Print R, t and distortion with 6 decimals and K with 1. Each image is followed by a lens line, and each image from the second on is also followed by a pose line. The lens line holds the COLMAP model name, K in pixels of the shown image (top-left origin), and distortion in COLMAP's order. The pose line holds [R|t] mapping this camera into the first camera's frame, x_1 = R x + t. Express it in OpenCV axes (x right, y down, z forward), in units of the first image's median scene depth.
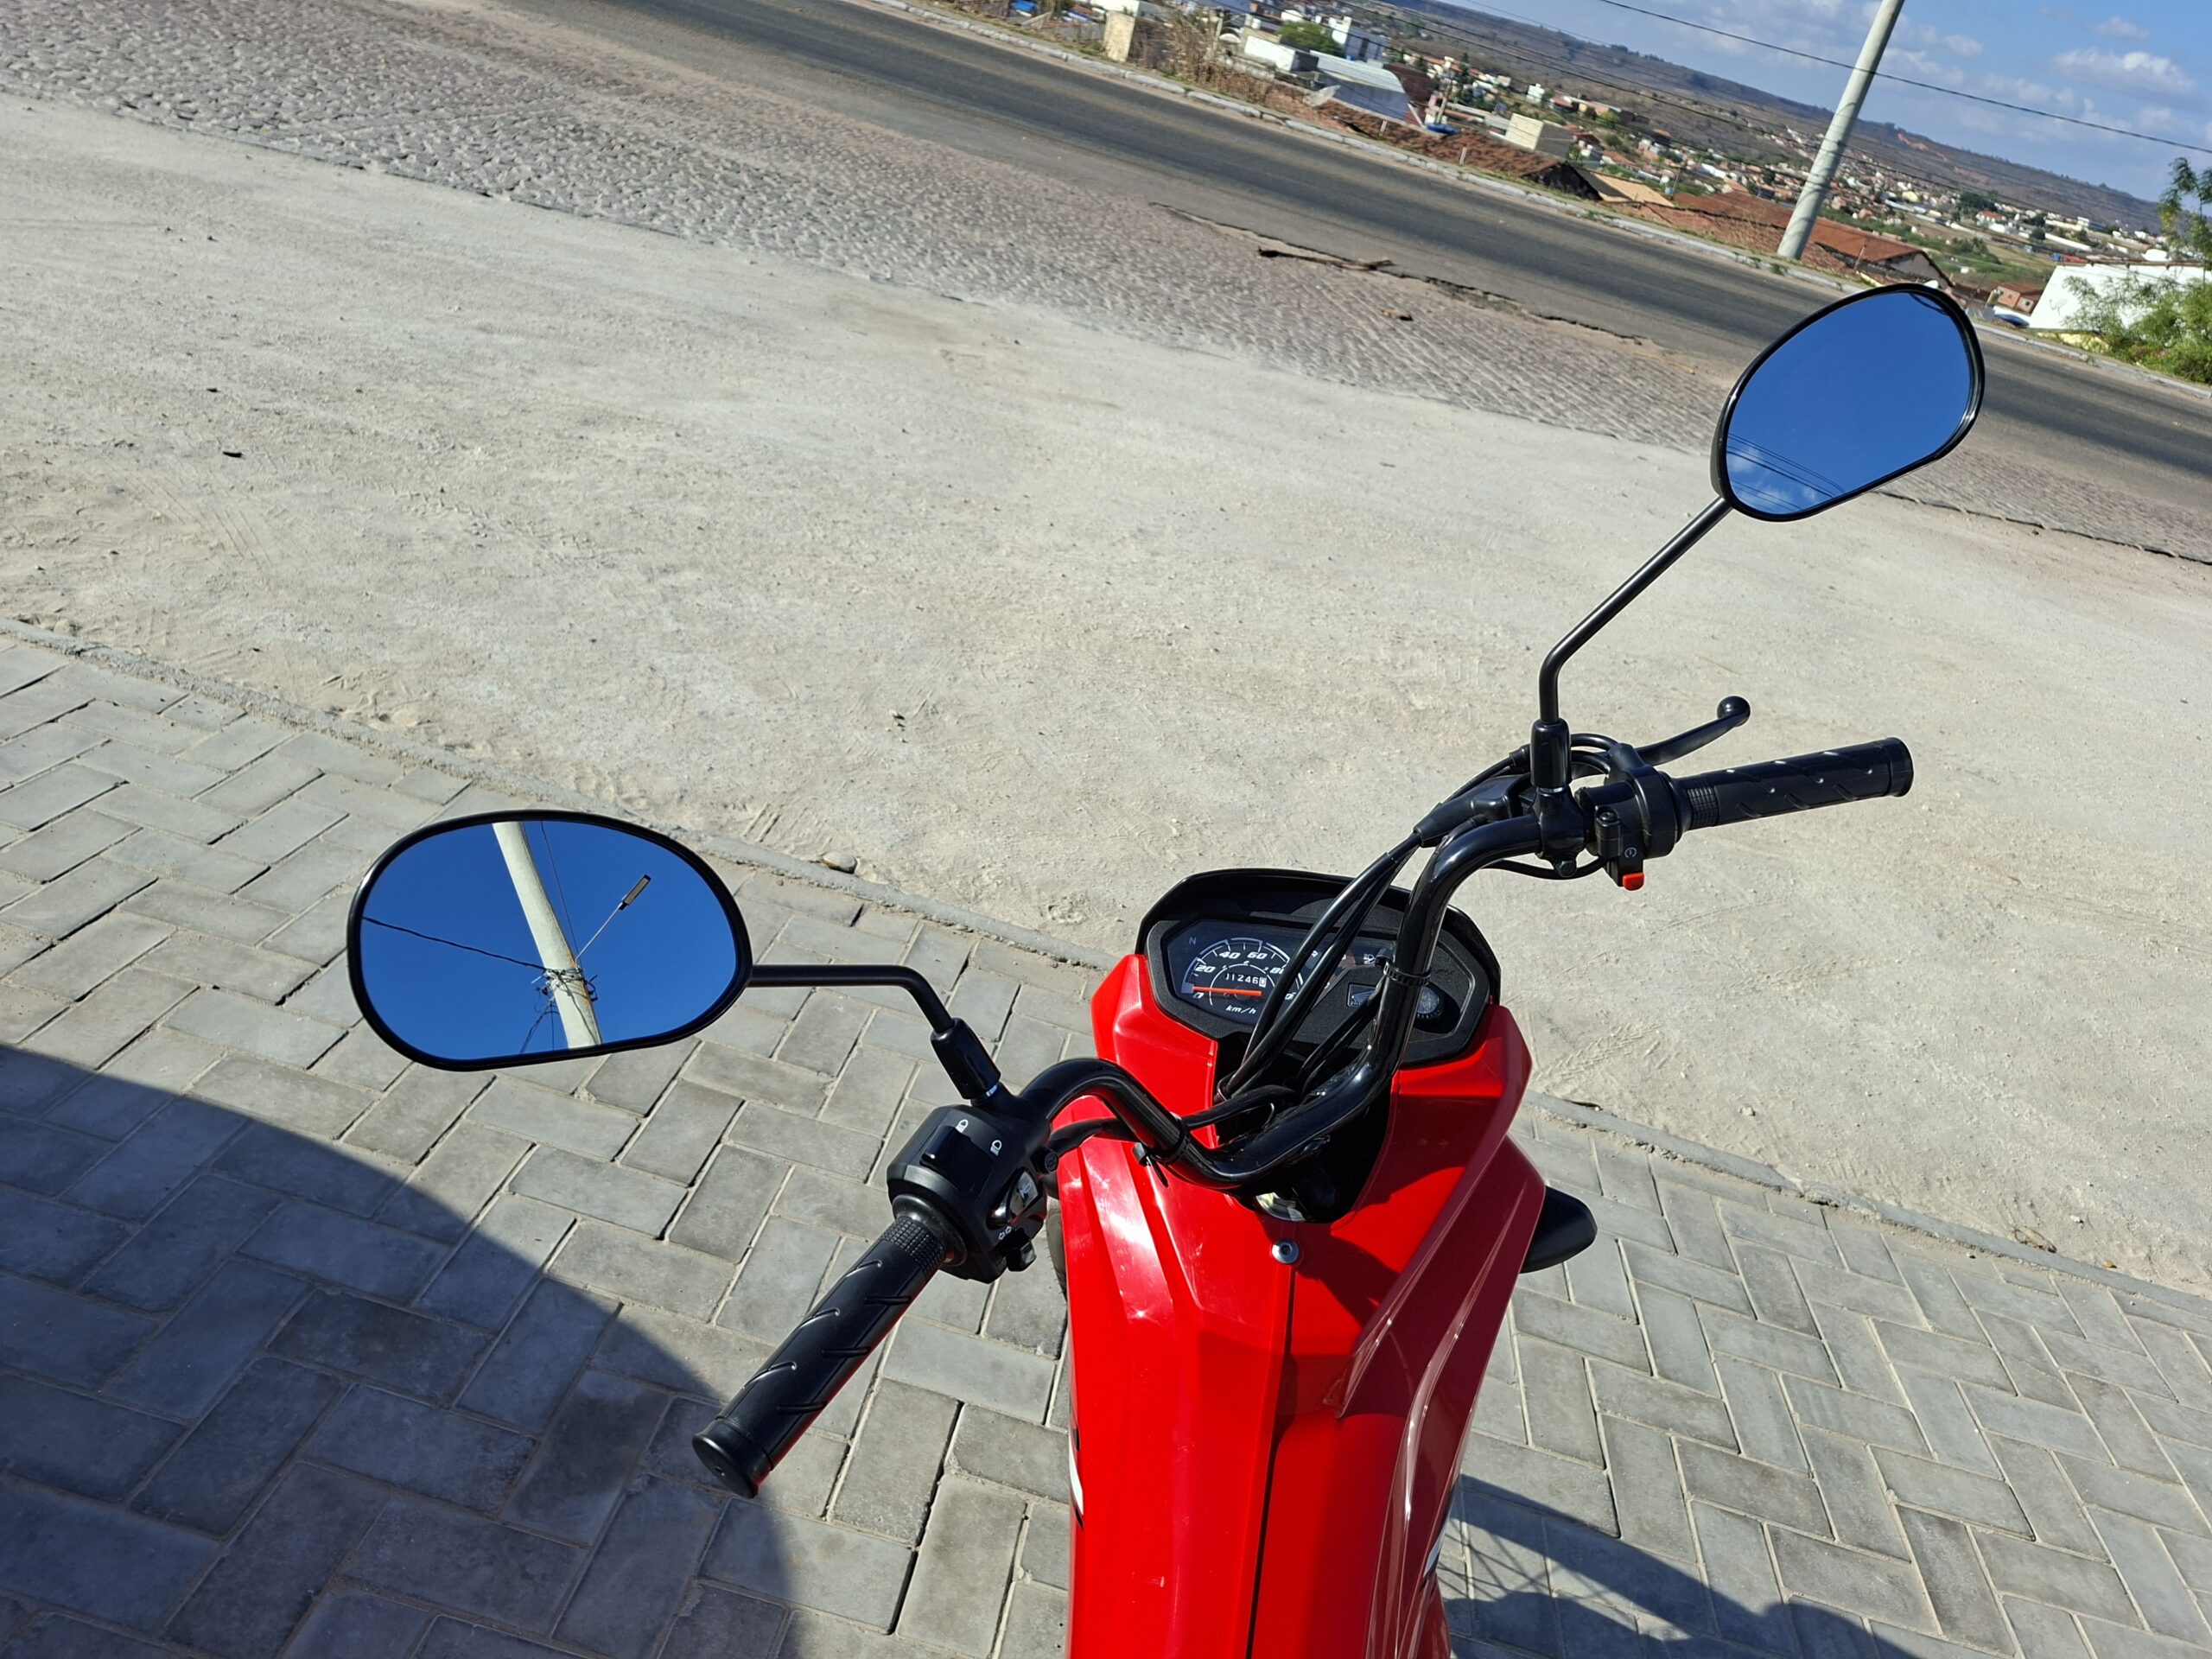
lens RADIAL K [[1542.9, 0, 1133.1], [0, 1542.9, 826.9], [0, 0, 1]] dist [0.079757, -0.093159]
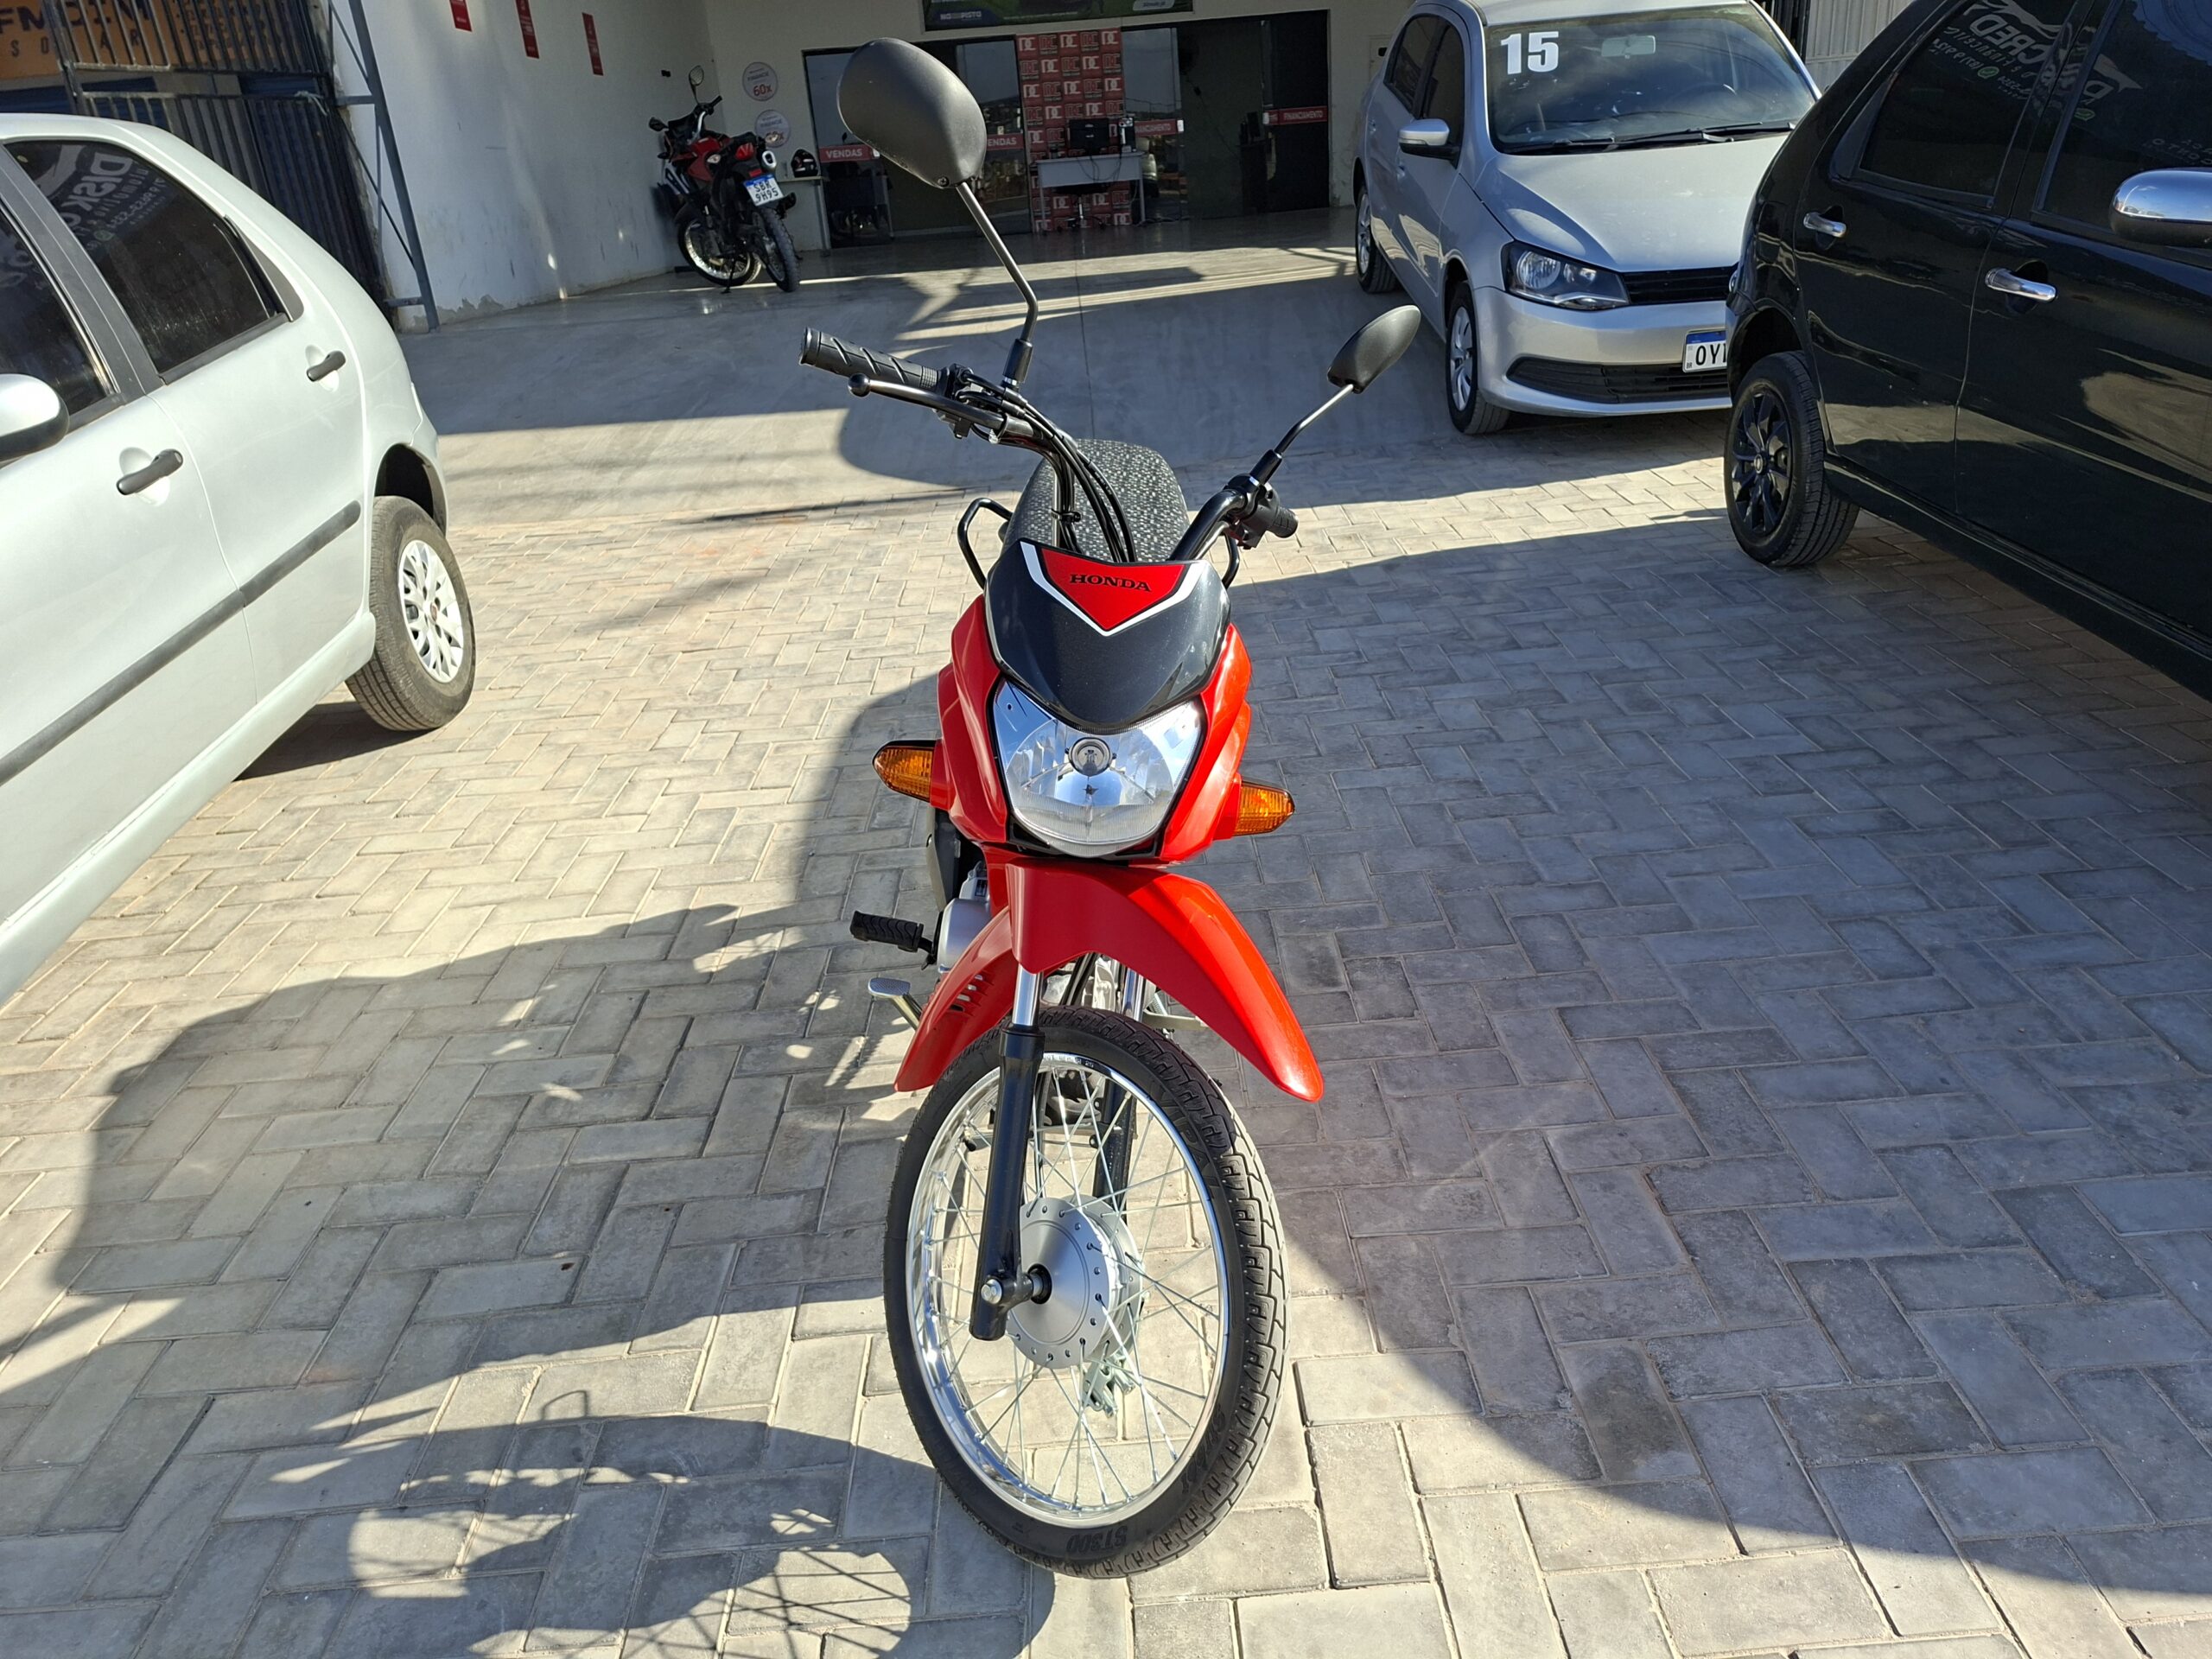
lens RADIAL K [[1530.2, 0, 1117.4], [0, 1530.2, 835.2], [0, 0, 1]] dist [0.108264, -0.137406]
pose [[-0.971128, -0.102711, -0.215314, 0.117452], [-0.231334, 0.625881, 0.744820, -0.252964], [0.058260, 0.773126, -0.631572, 0.614031]]
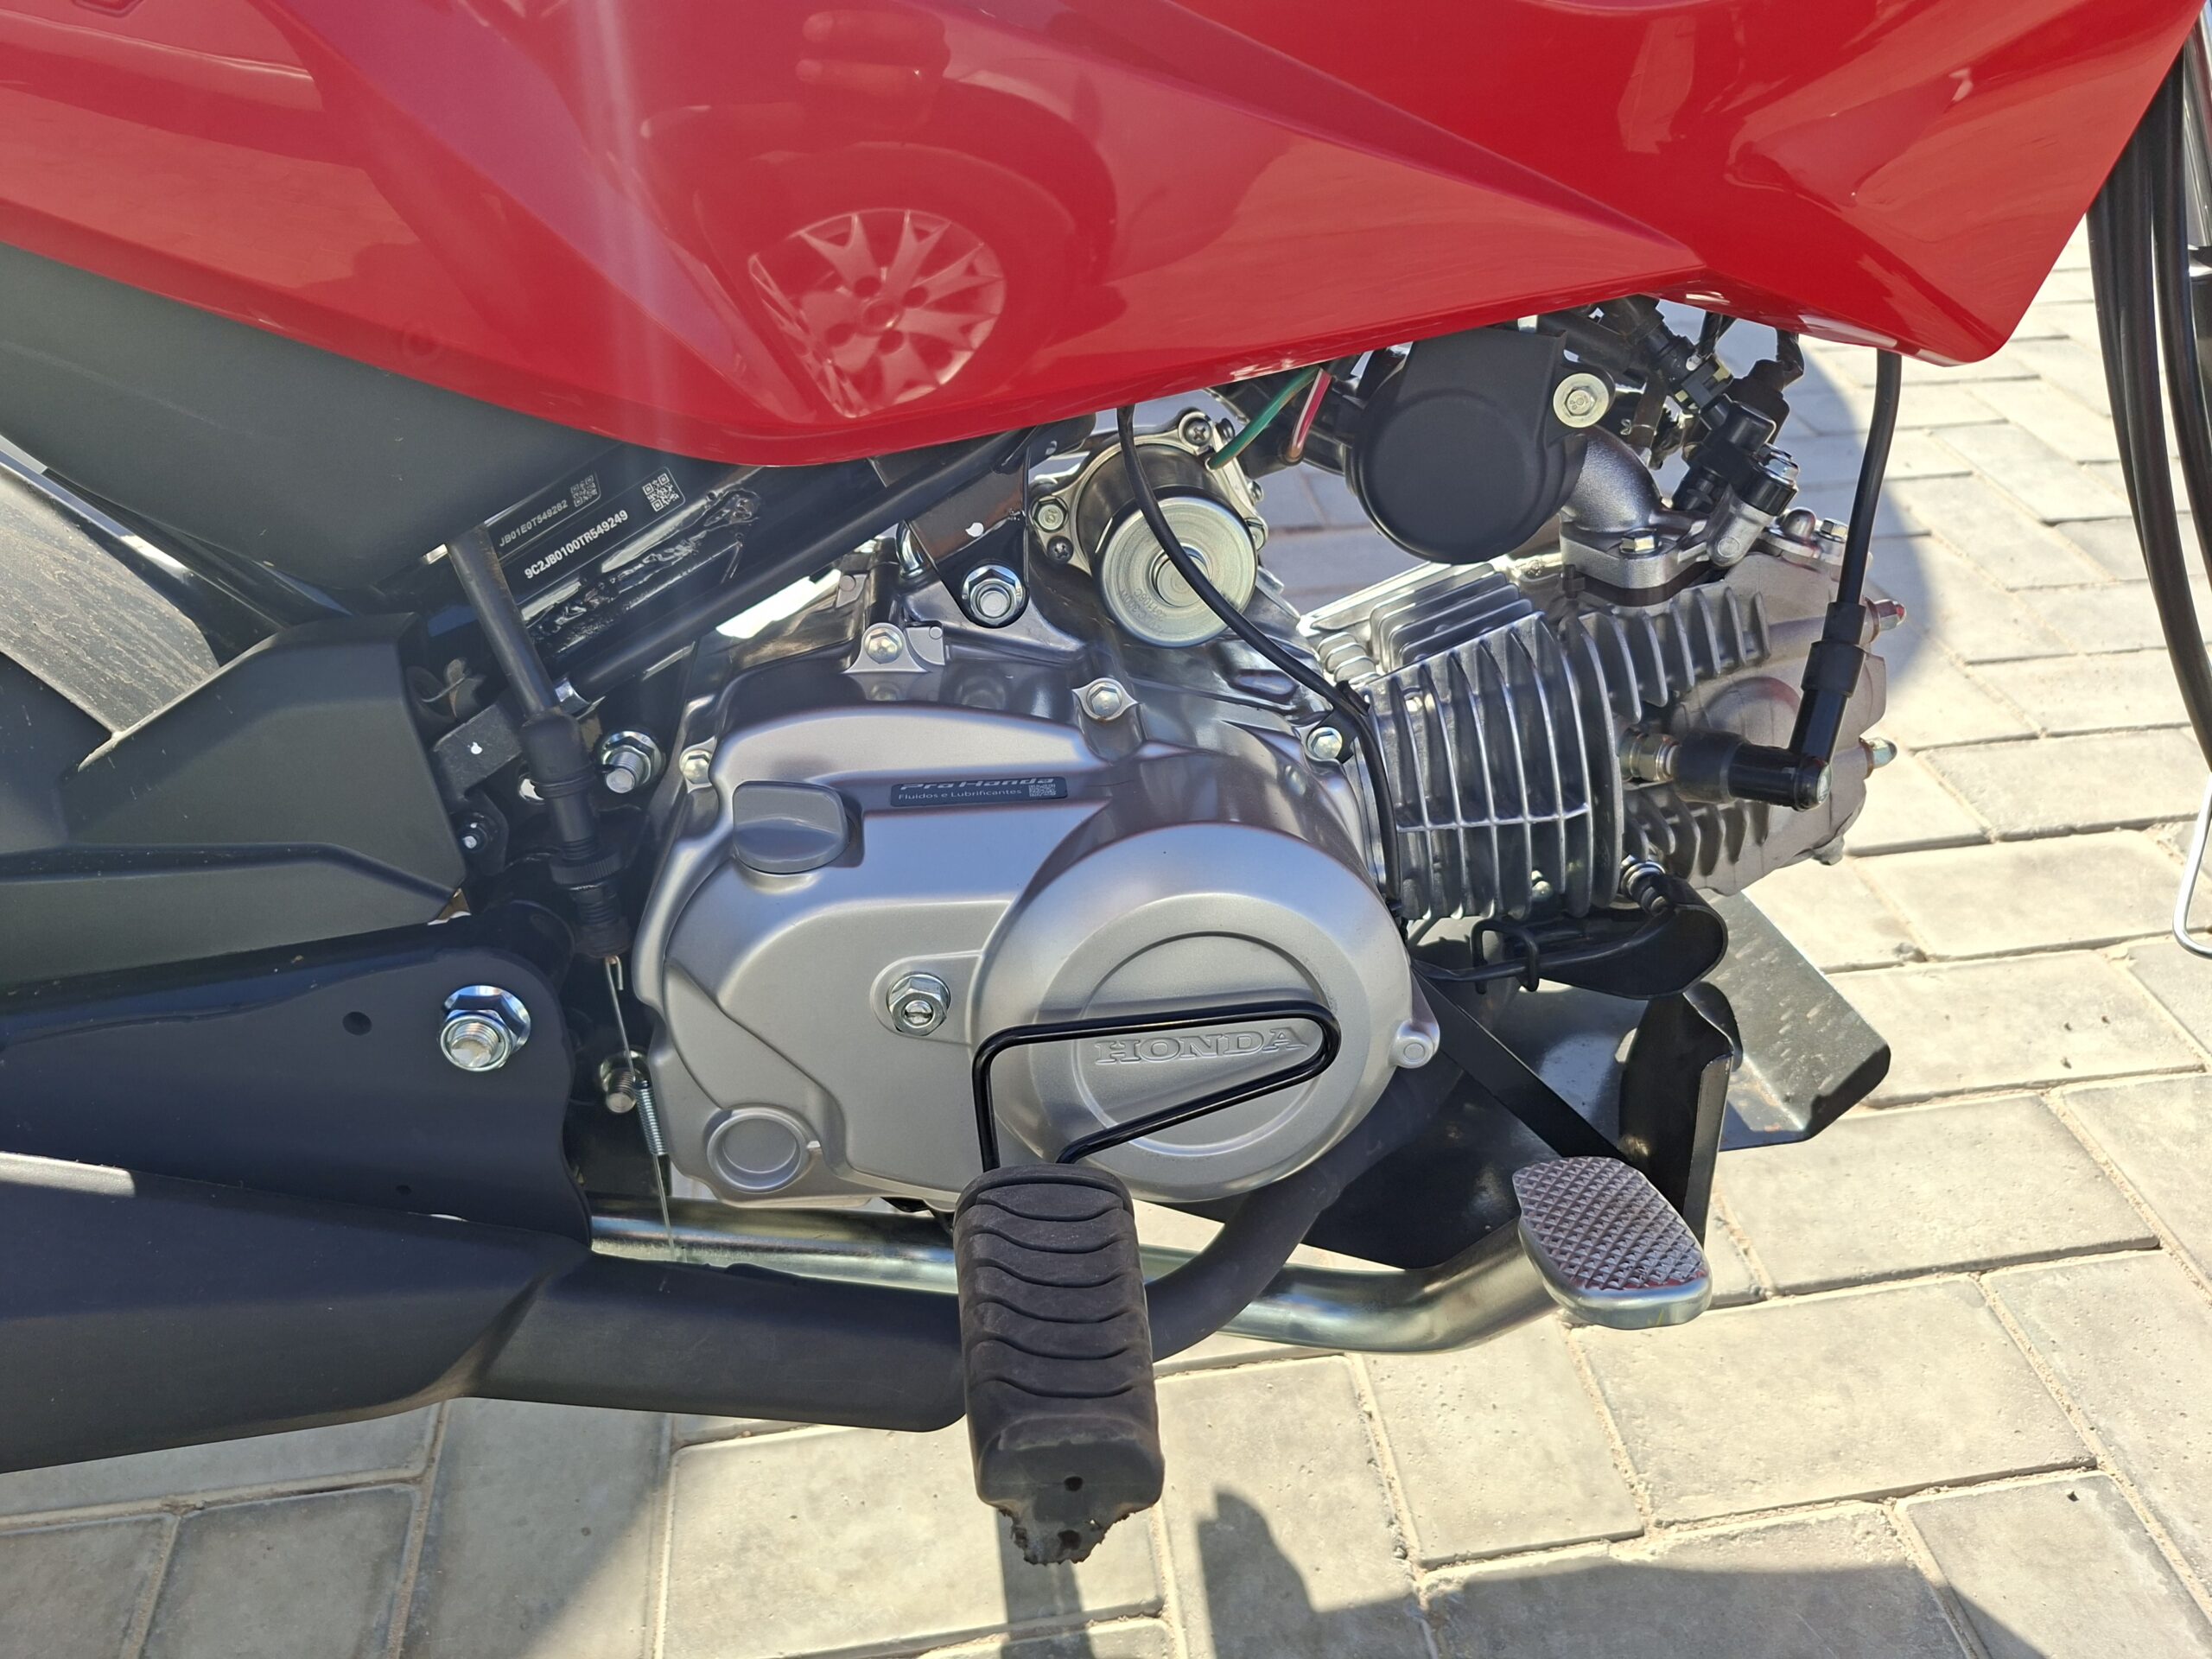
lens RADIAL K [[1547.7, 0, 1124.7], [0, 1547.7, 839.2], [0, 0, 1]] dist [0.074075, -0.089821]
pose [[0.265952, 0.361777, -0.893525, 0.149526], [-0.364168, 0.895927, 0.254357, 0.194412], [0.892553, 0.257746, 0.370021, 0.208691]]
